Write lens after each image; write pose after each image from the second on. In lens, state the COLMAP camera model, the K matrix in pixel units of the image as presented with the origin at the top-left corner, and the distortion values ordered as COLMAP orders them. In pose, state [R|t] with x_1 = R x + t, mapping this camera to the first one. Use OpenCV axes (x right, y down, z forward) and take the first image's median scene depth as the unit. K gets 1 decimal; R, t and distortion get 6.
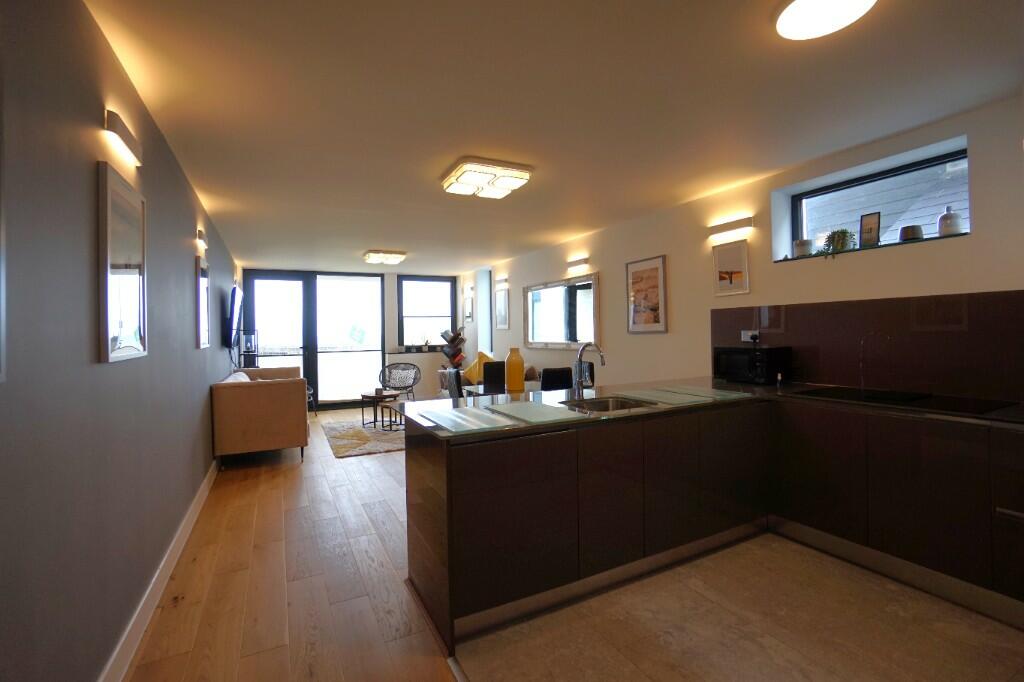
lens RADIAL K [[453.5, 0, 509.7], [0, 453.5, 332.1], [0, 0, 1]] dist [-0.068829, 0.026662]
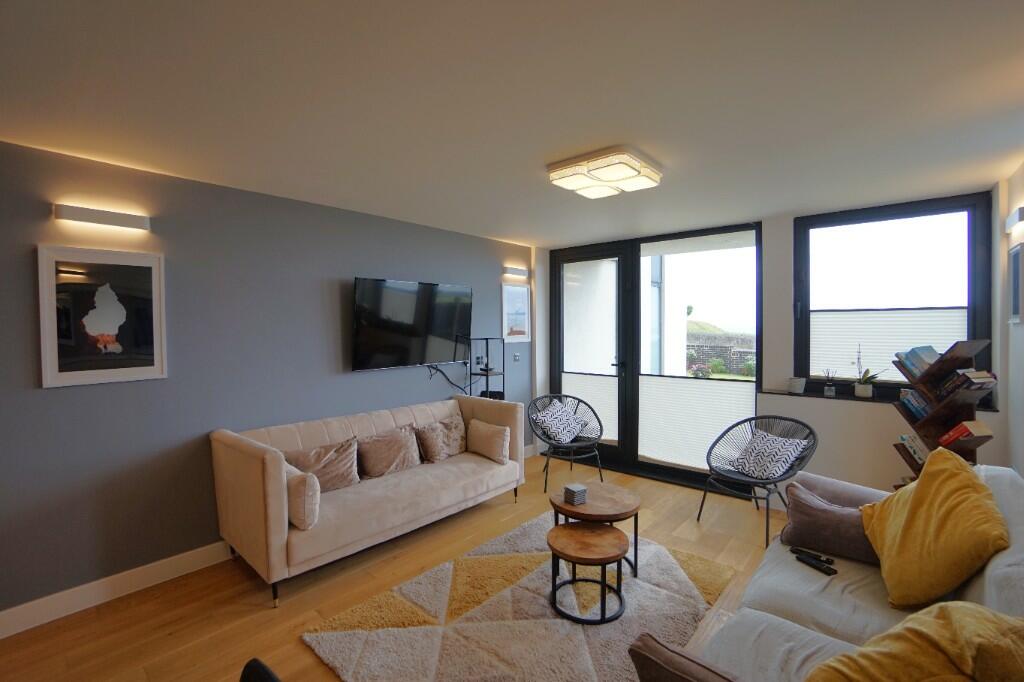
lens RADIAL K [[453.5, 0, 509.7], [0, 453.5, 332.1], [0, 0, 1]] dist [-0.068829, 0.026662]
pose [[0.367144, 0.025764, -0.929807, 0.059646], [-0.000479, 0.999621, 0.027509, -0.025788], [0.930164, -0.009654, 0.367017, 0.580721]]
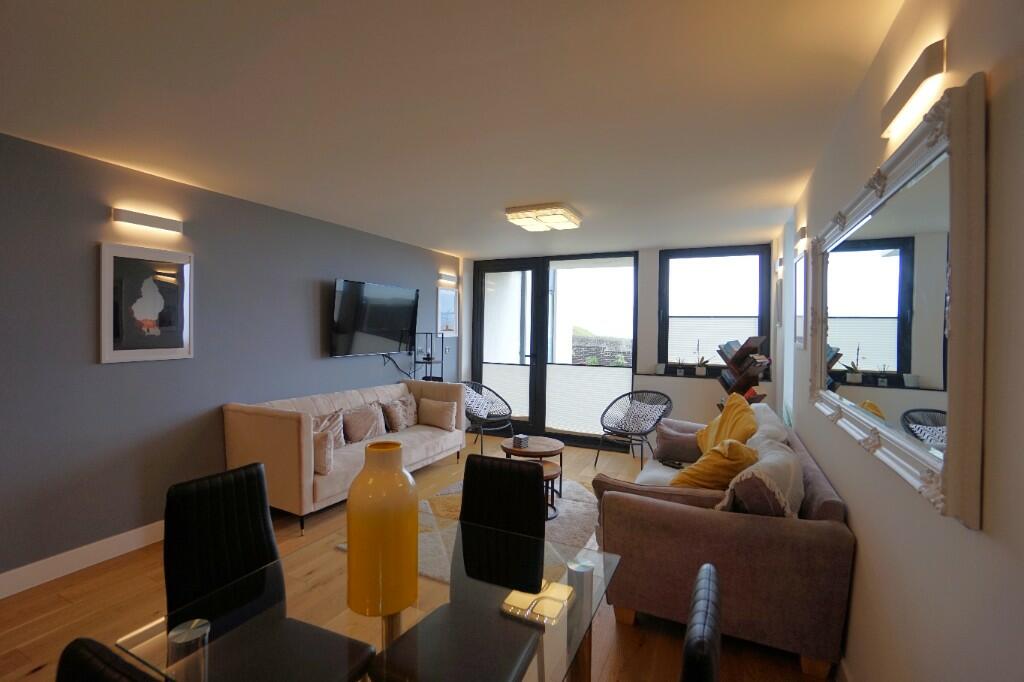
lens RADIAL K [[453.5, 0, 509.7], [0, 453.5, 332.1], [0, 0, 1]] dist [-0.068829, 0.026662]
pose [[0.597932, 0.029806, -0.800992, 0.135545], [-0.023671, 0.999529, 0.019523, -0.019951], [0.801197, 0.007286, 0.598356, 0.460514]]
